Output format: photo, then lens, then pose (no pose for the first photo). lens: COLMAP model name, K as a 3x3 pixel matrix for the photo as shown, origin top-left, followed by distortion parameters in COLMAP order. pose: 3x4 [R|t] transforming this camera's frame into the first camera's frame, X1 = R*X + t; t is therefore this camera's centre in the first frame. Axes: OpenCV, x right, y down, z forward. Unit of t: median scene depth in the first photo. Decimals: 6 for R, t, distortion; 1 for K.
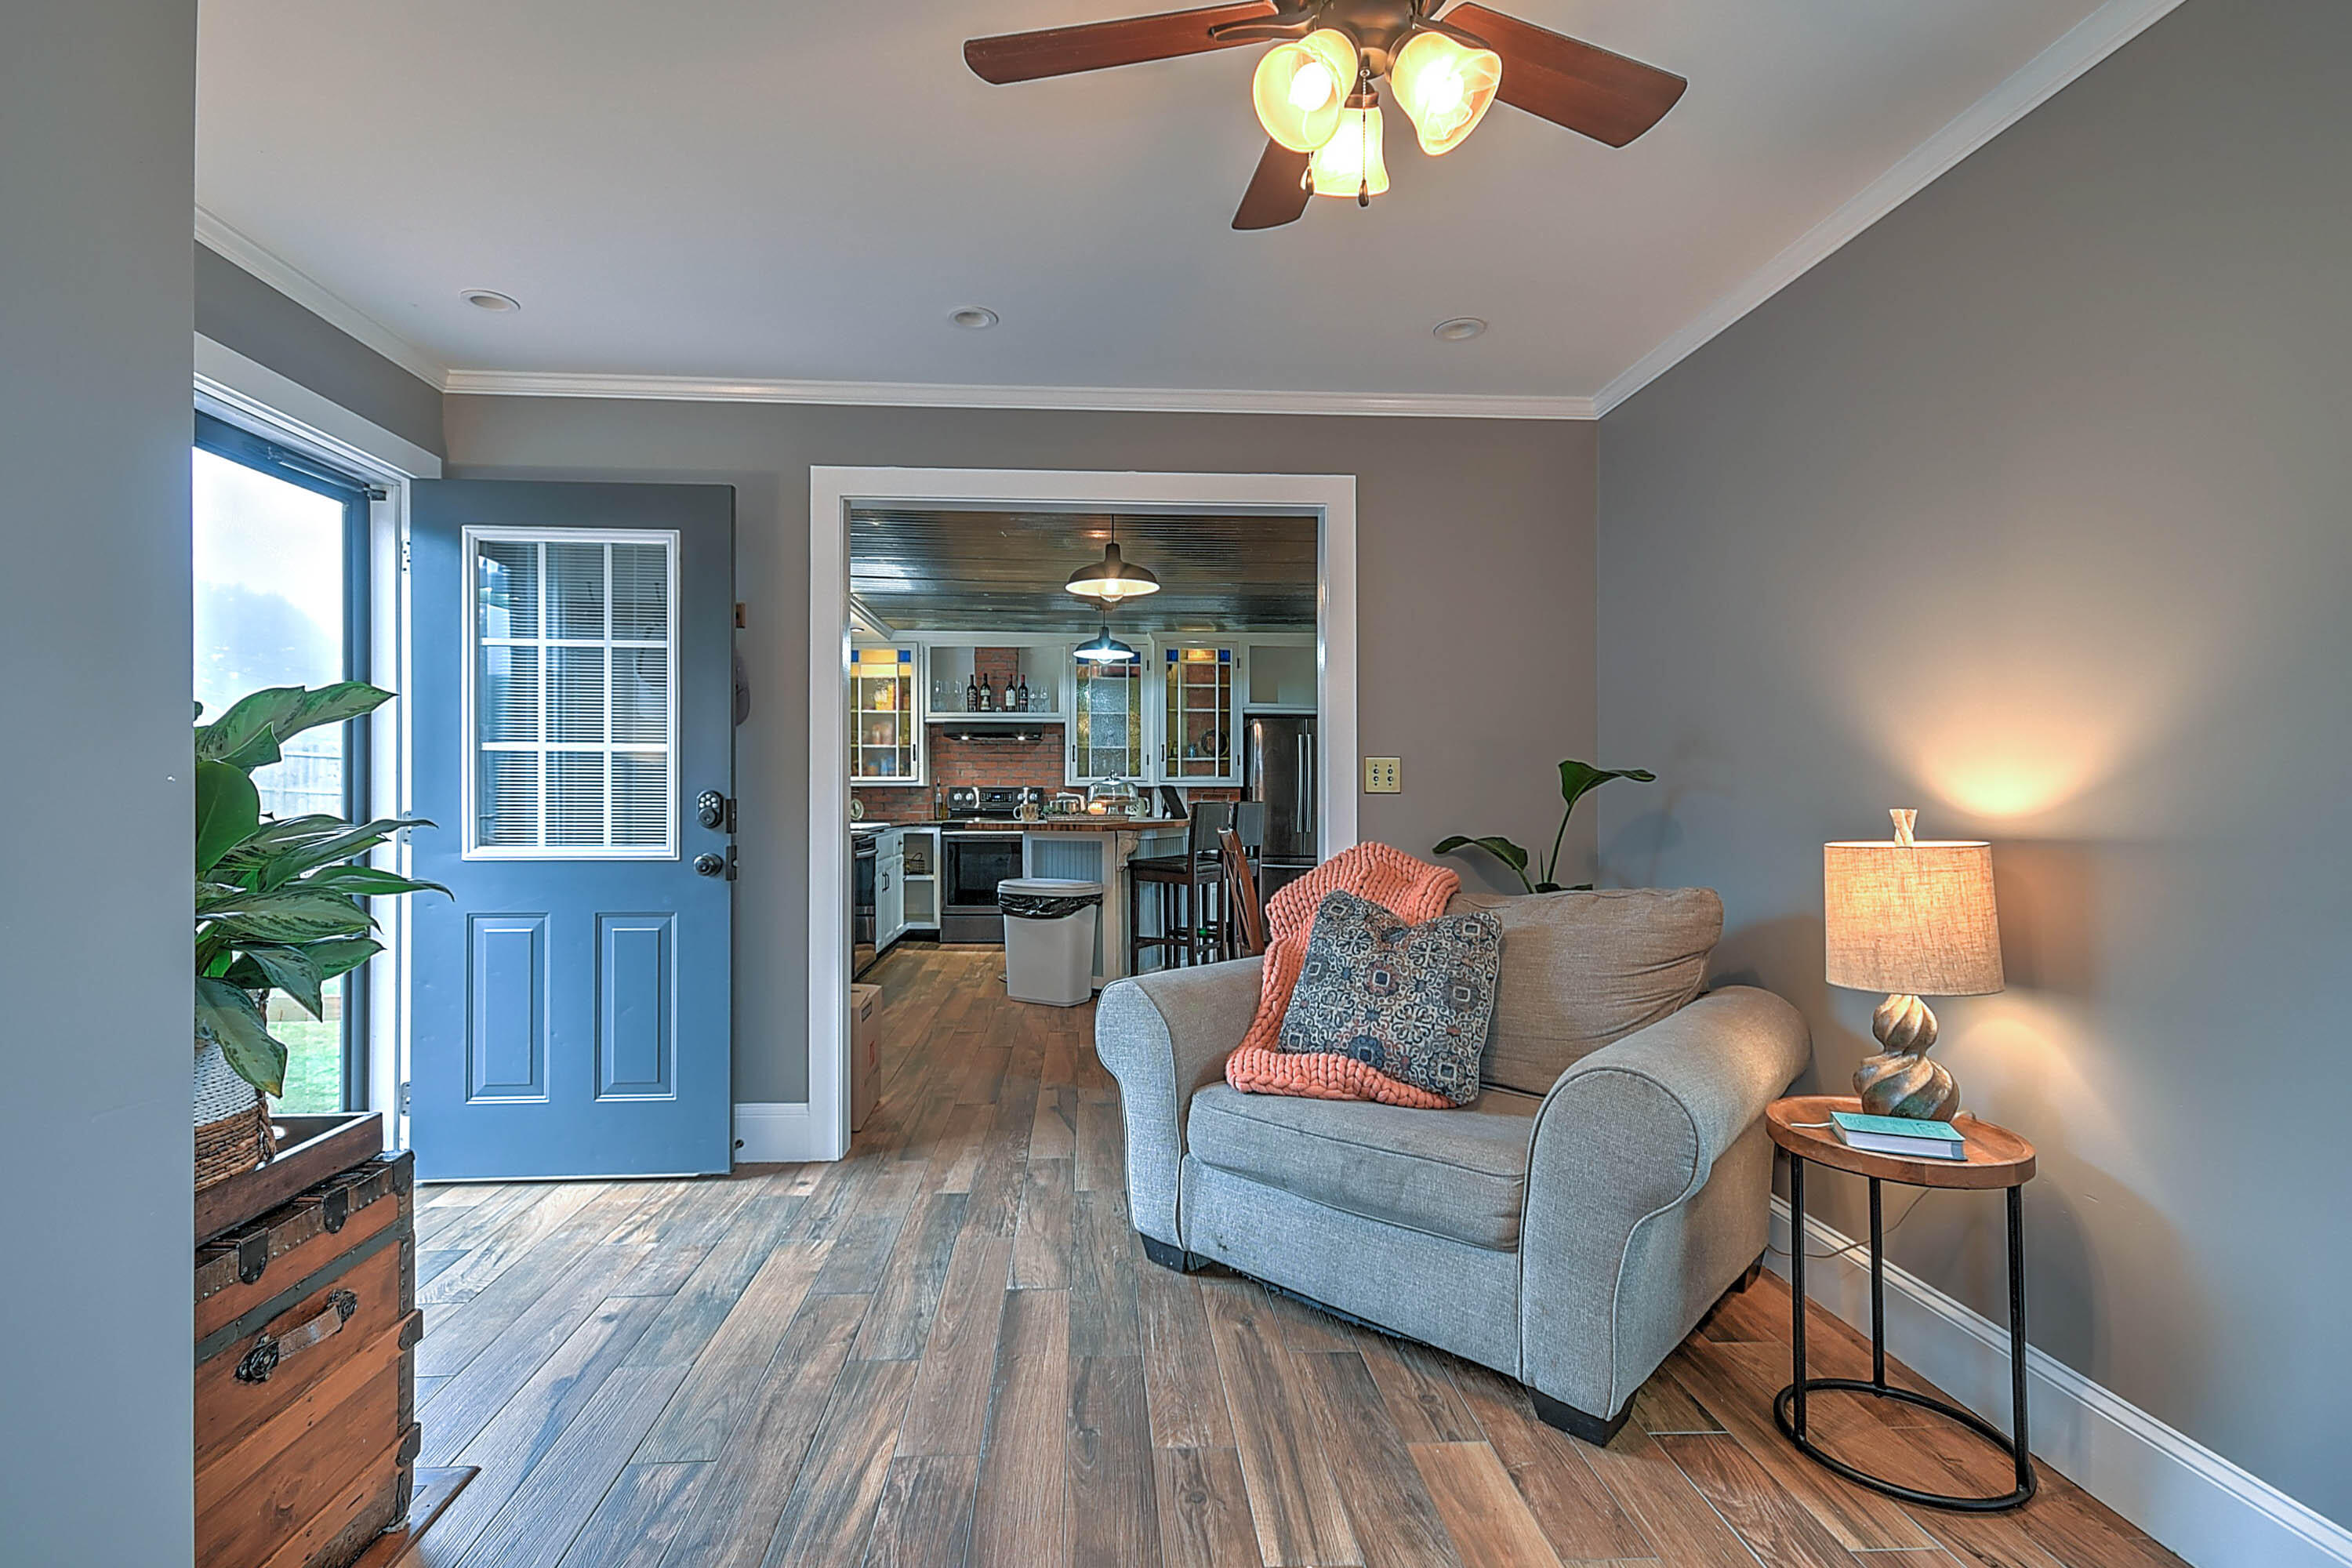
lens RADIAL K [[1059.1, 0, 1129.7], [0, 1059.1, 786.0], [0, 0, 1]] dist [0.011936, -0.003453]
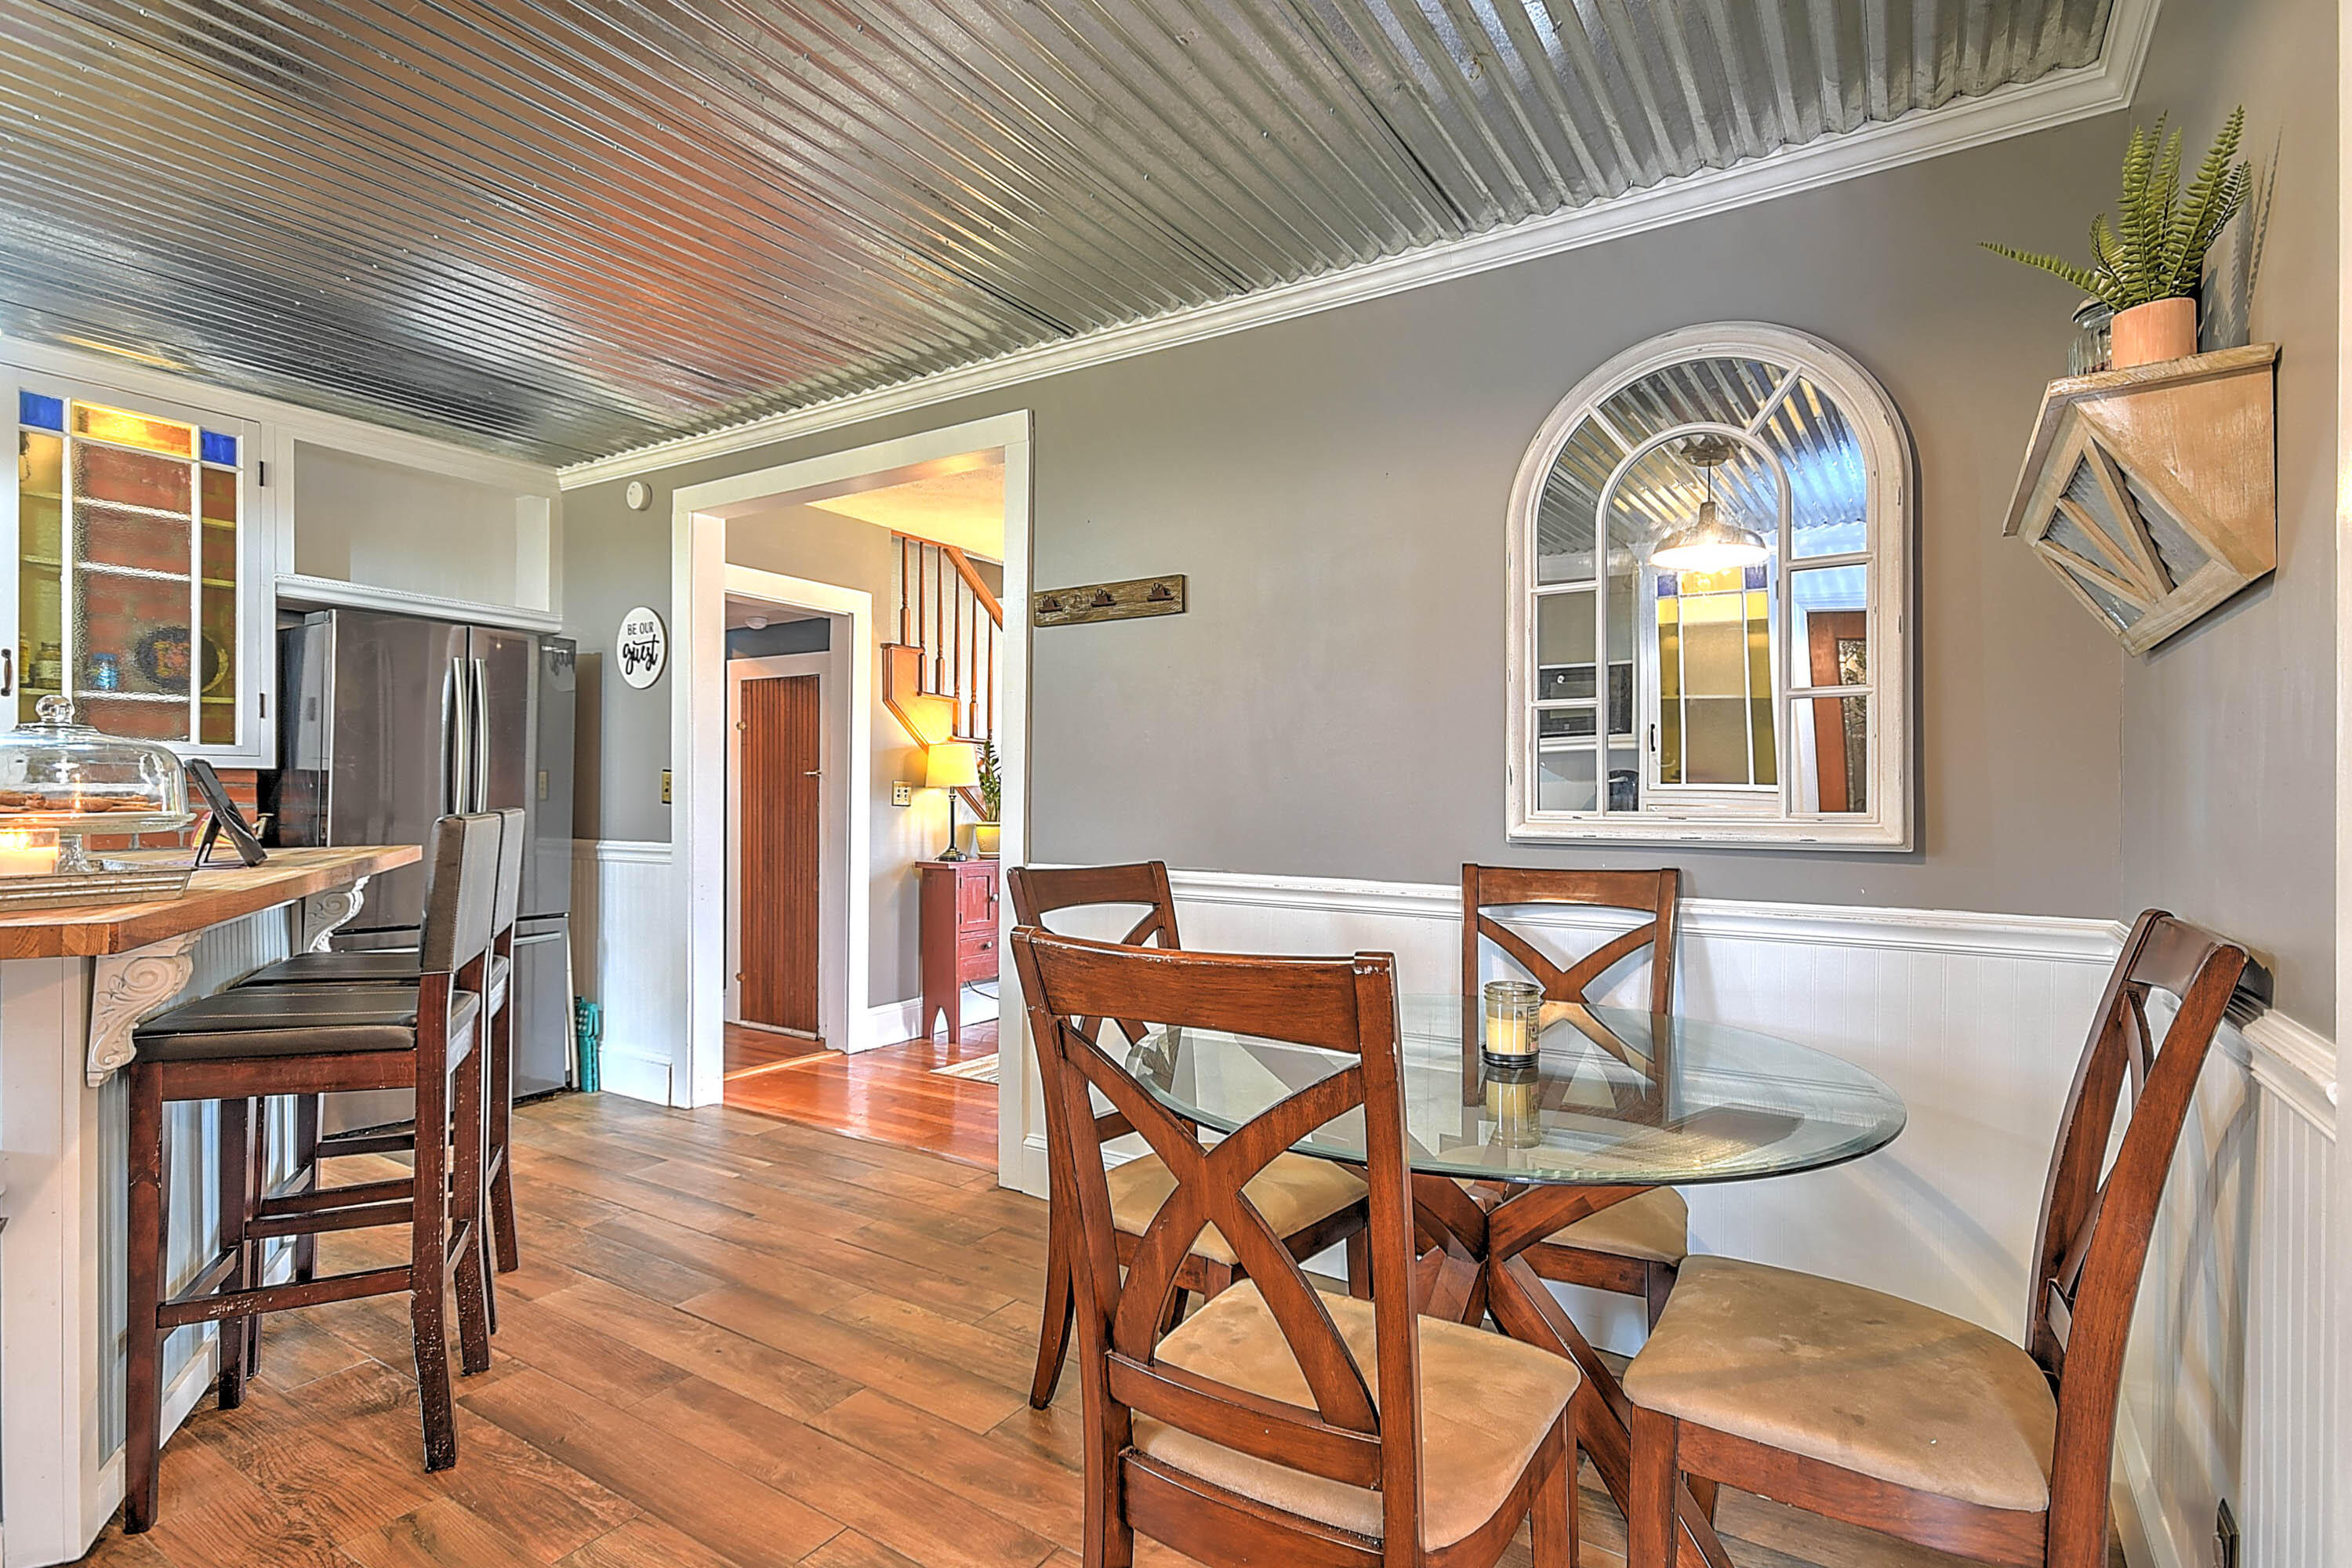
lens RADIAL K [[1142.0, 0, 1166.3], [0, 1142.0, 781.5], [0, 0, 1]] dist [0.021335, -0.001825]
pose [[0.567241, 0.011240, 0.823475, -0.089859], [-0.012366, 0.999910, -0.005130, 0.003817], [-0.823459, -0.007273, 0.567329, 0.587191]]
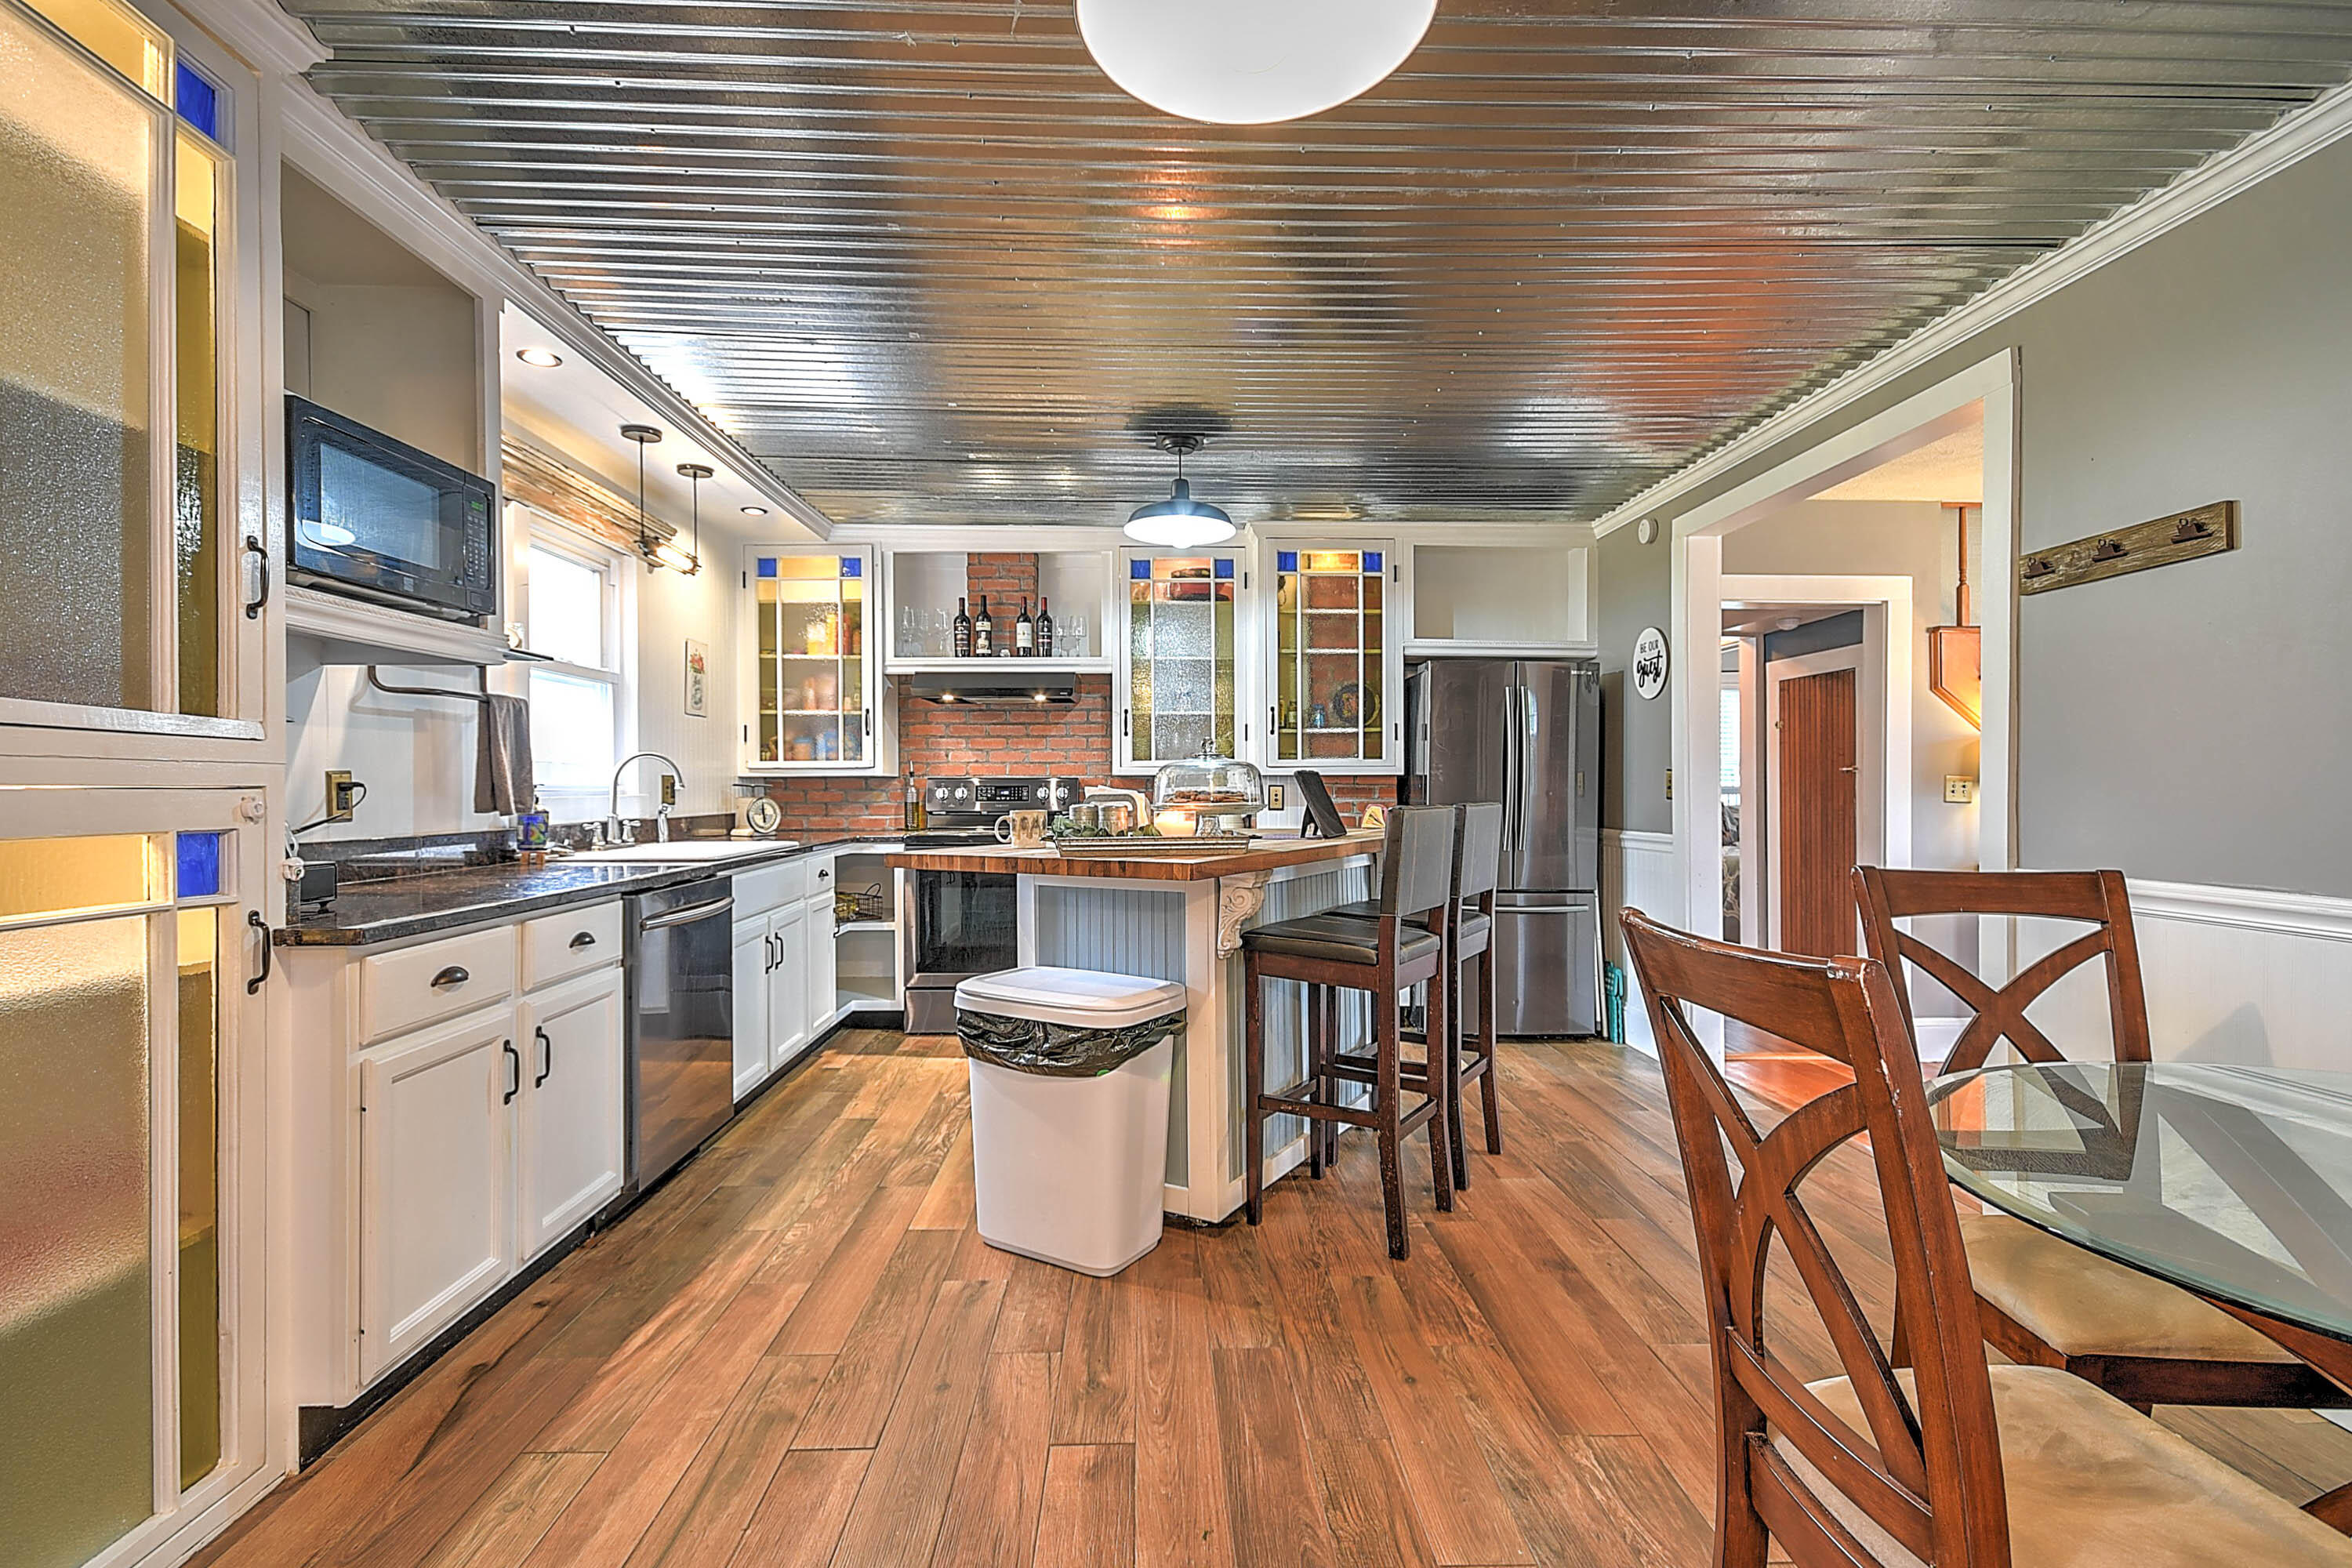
lens RADIAL K [[1059.1, 0, 1188.9], [0, 1059.1, 775.1], [0, 0, 1]] dist [0.011936, -0.003453]
pose [[0.999988, -0.001803, 0.004456, -0.024814], [0.001821, 0.999990, -0.004052, 0.003198], [-0.004449, 0.004060, 0.999982, 0.511712]]
